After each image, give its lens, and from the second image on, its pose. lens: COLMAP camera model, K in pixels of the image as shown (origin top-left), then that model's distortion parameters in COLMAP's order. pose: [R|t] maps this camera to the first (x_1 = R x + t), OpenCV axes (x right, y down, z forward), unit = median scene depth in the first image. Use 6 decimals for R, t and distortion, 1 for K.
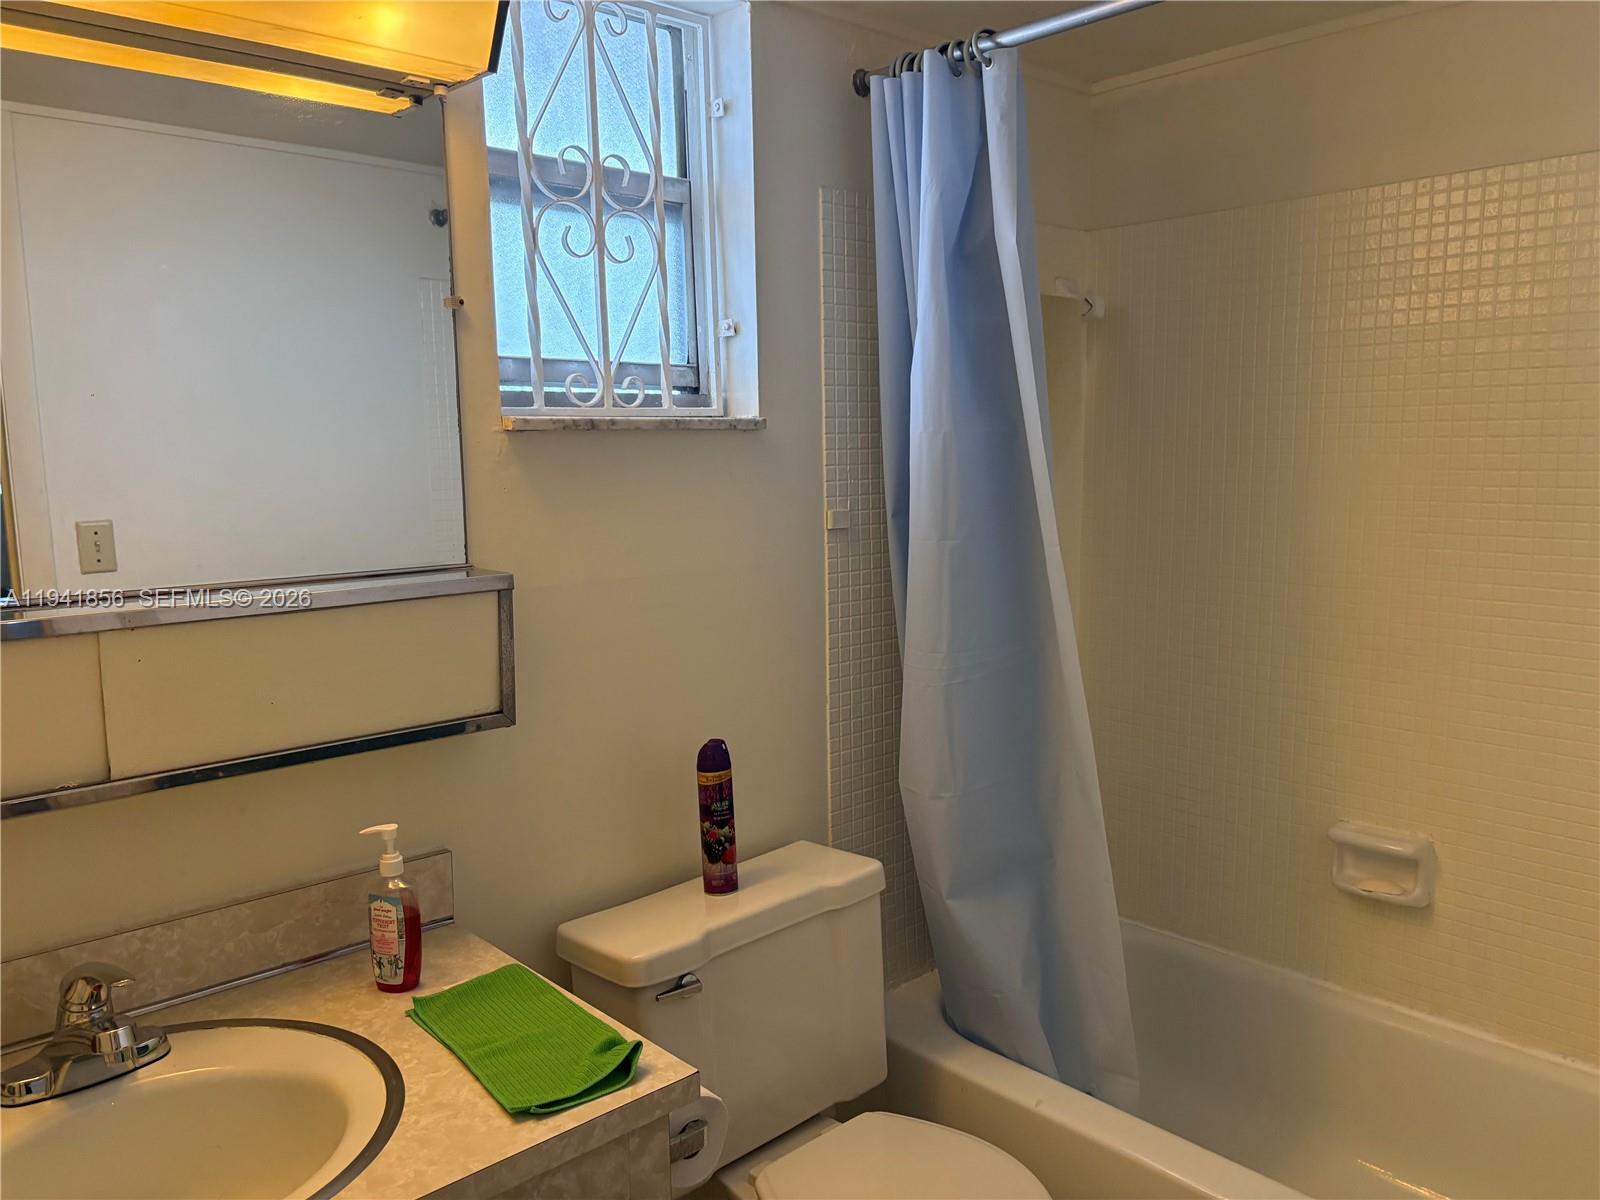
lens RADIAL K [[1197.7, 0, 825.6], [0, 1197.7, 604.1], [0, 0, 1]] dist [0.041357, -0.045930]
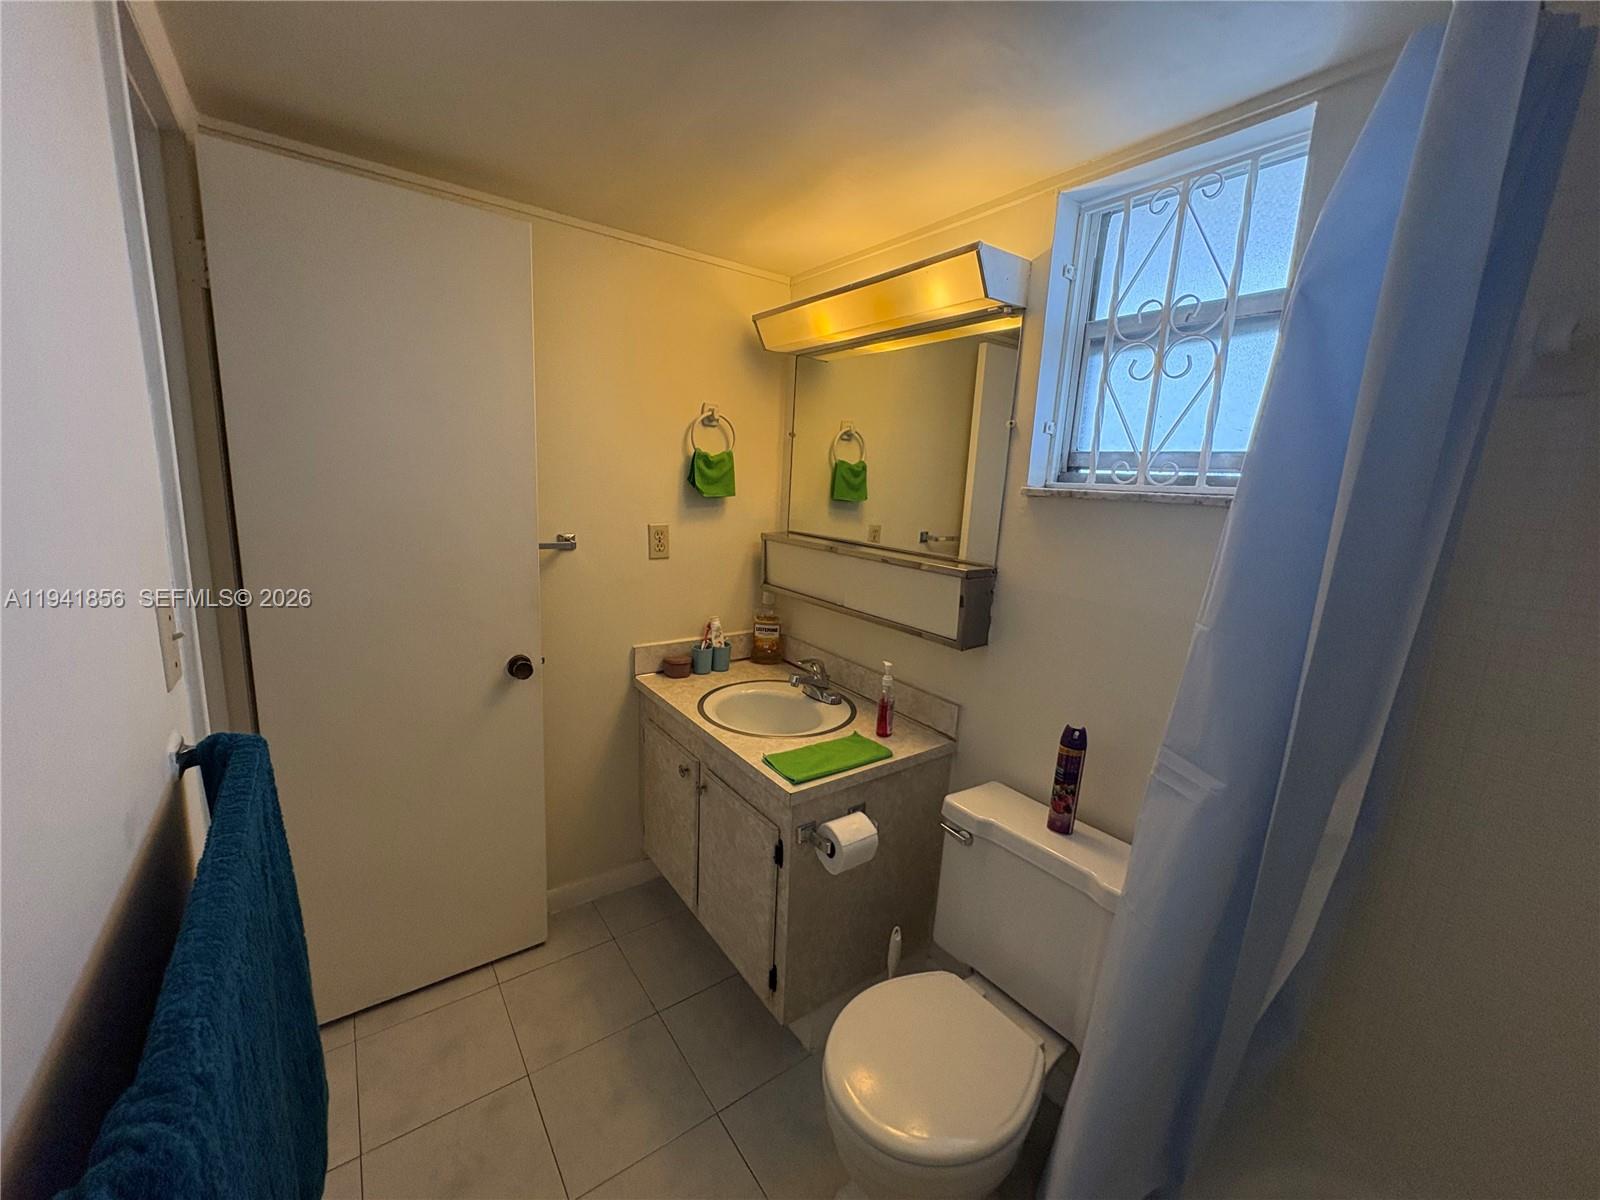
lens RADIAL K [[642.8, 0, 800.0], [0, 642.8, 600.0], [0, 0, 1]] dist [0.000388, -0.000002]
pose [[-0.128400, 0.191334, -0.973090, 0.641194], [-0.185788, 0.959200, 0.213117, -0.124764], [0.974164, 0.208153, -0.087613, 0.727076]]
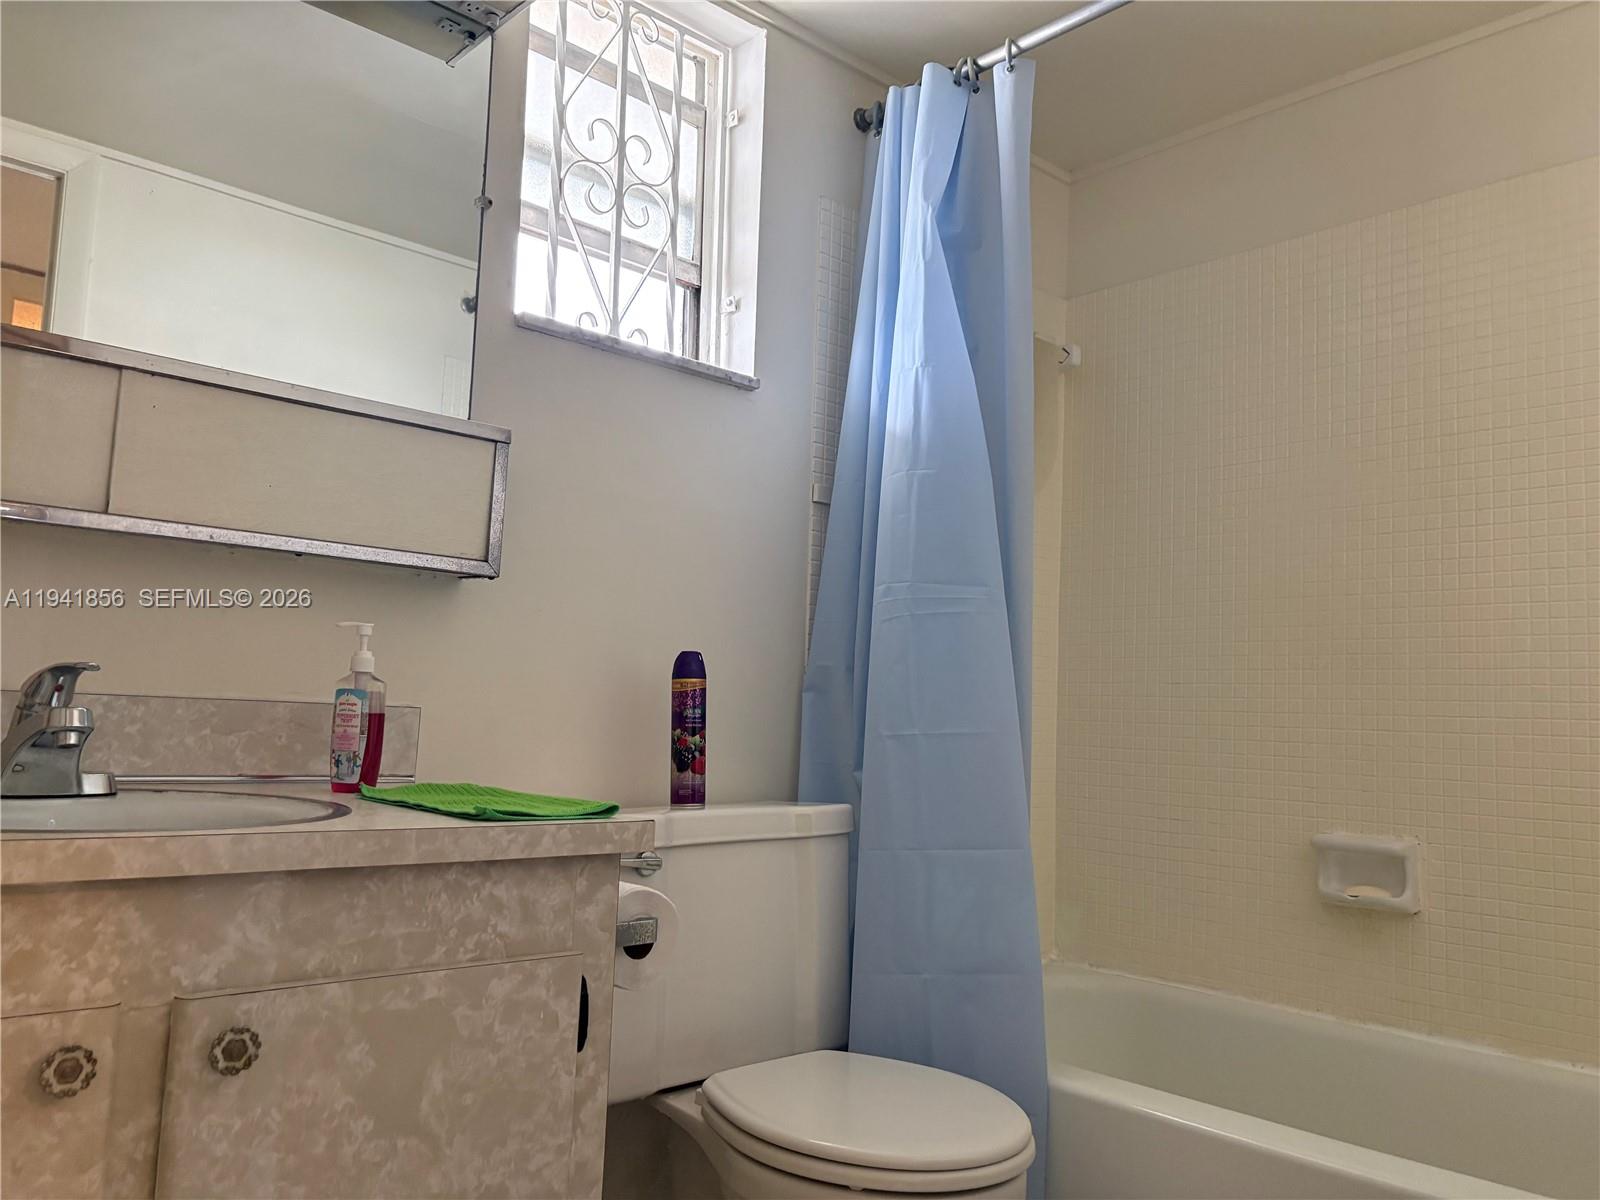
lens RADIAL K [[1195.2, 0, 807.7], [0, 1195.2, 616.7], [0, 0, 1]] dist [0.006054, -0.005729]
pose [[0.998925, 0.044825, -0.011844, 0.015285], [-0.046346, 0.972415, -0.228609, 0.311915], [0.001270, 0.228912, 0.973446, 0.019617]]
